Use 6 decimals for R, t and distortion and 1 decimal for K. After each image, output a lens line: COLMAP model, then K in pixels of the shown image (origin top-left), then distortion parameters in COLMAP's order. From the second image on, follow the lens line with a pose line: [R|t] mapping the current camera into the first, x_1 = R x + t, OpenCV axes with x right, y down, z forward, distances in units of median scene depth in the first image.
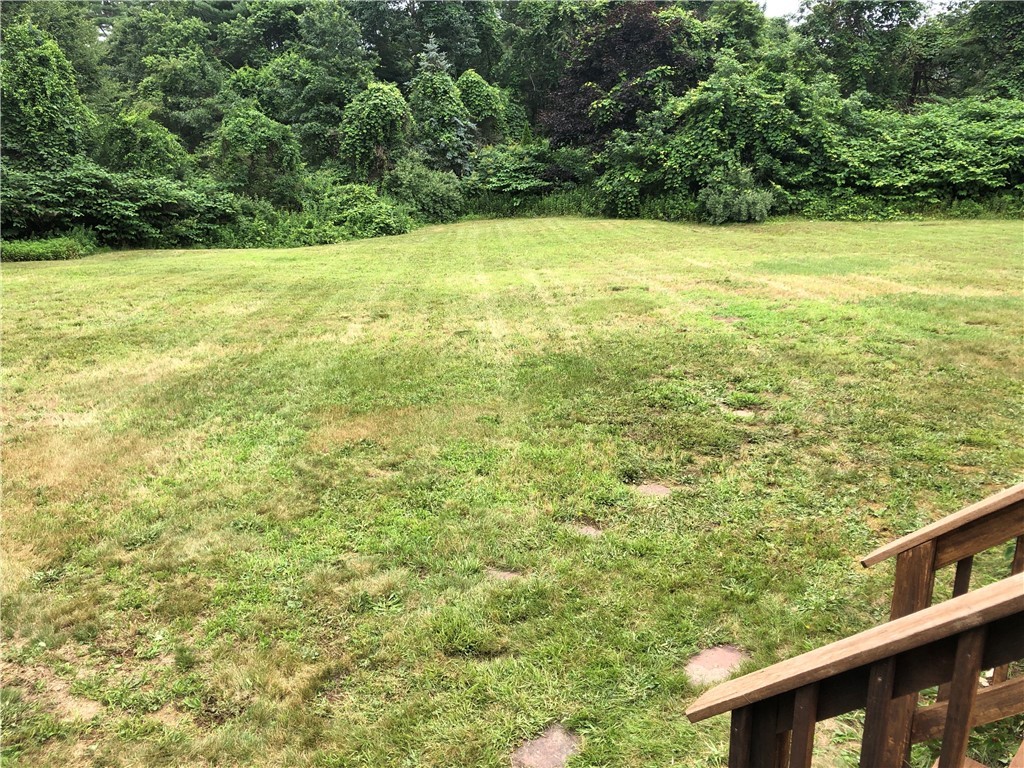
lens RADIAL K [[846.6, 0, 510.0], [0, 846.6, 382.9], [0, 0, 1]] dist [0.017981, -0.025895]
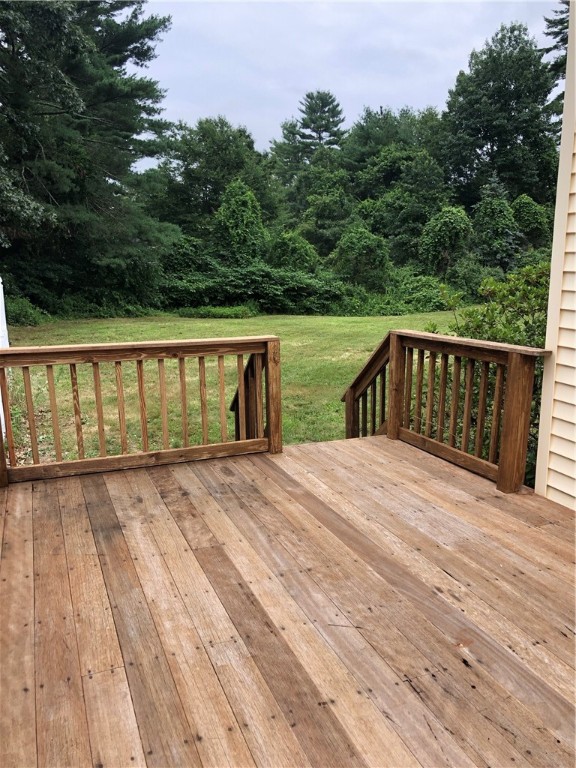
lens RADIAL K [[634.9, 0, 287.9], [0, 634.9, 385.4], [0, 0, 1]] dist [0.017981, -0.025895]
pose [[0.902227, 0.079857, -0.423803, 0.086956], [-0.105446, 0.993728, -0.037235, 0.019188], [0.418171, 0.078283, 0.904989, -0.078702]]
